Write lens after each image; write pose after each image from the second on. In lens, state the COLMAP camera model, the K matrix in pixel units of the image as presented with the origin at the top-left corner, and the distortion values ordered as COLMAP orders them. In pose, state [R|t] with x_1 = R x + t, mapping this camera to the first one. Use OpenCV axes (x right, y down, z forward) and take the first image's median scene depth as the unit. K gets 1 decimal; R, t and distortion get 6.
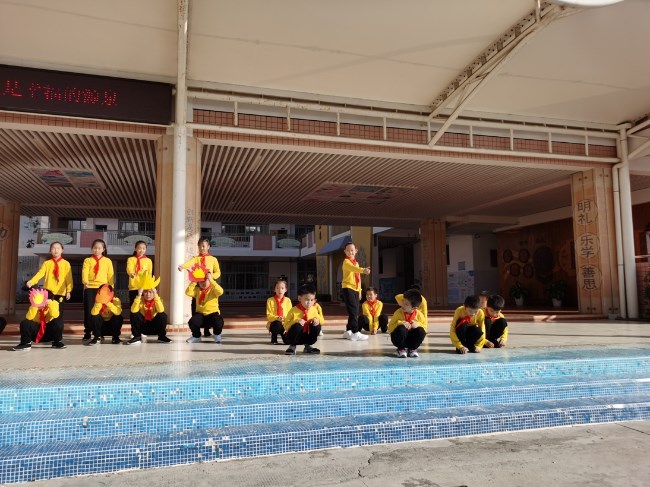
lens RADIAL K [[505.9, 0, 326.0], [0, 505.9, 238.1], [0, 0, 1]] dist [0.052216, -0.025127]
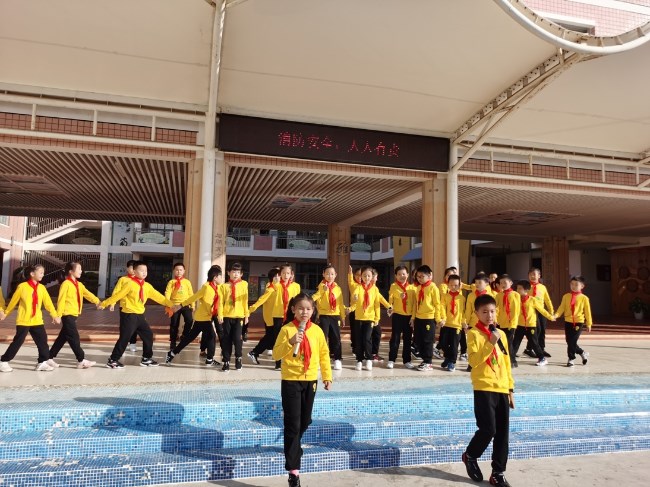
lens RADIAL K [[505.9, 0, 324.5], [0, 505.9, 239.7], [0, 0, 1]] dist [0.052216, -0.025127]
pose [[0.999289, 0.026977, -0.026346, -0.492686], [-0.026729, 0.999595, 0.009737, -0.055397], [0.026598, -0.009025, 0.999605, -0.203044]]
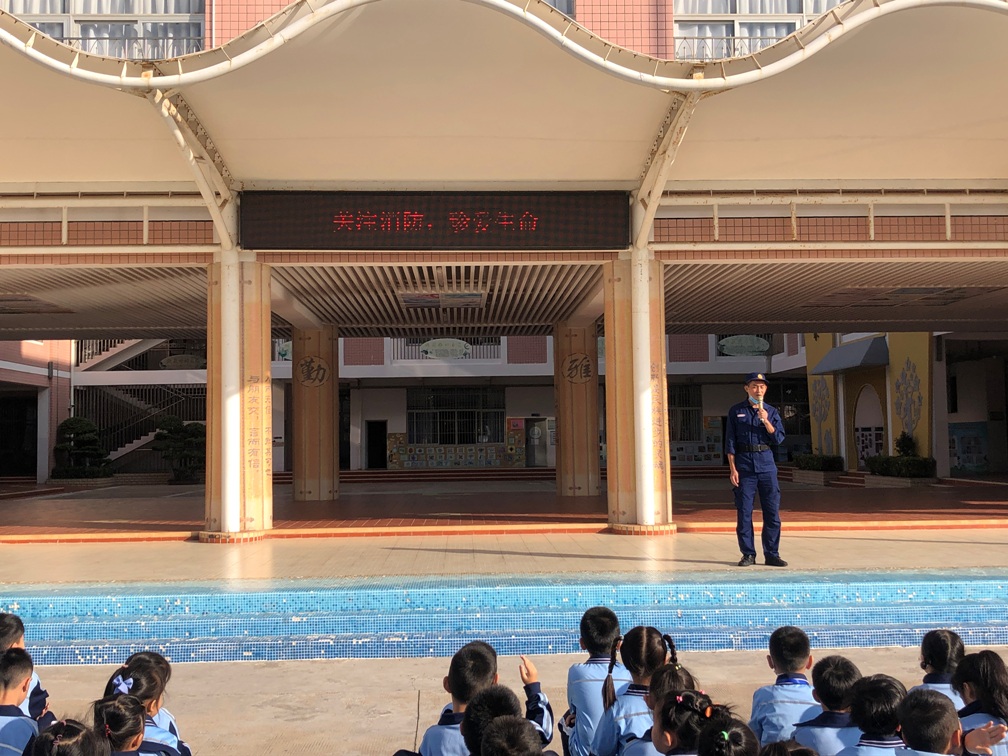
lens RADIAL K [[1220.8, 0, 501.2], [0, 1220.8, 367.3], [0, 0, 1]] dist [0.039217, 0.000000]
pose [[0.968850, -0.020282, -0.246816, -0.050065], [0.033175, 0.998287, 0.048195, -0.126593], [0.245415, -0.054882, 0.967863, -0.626234]]
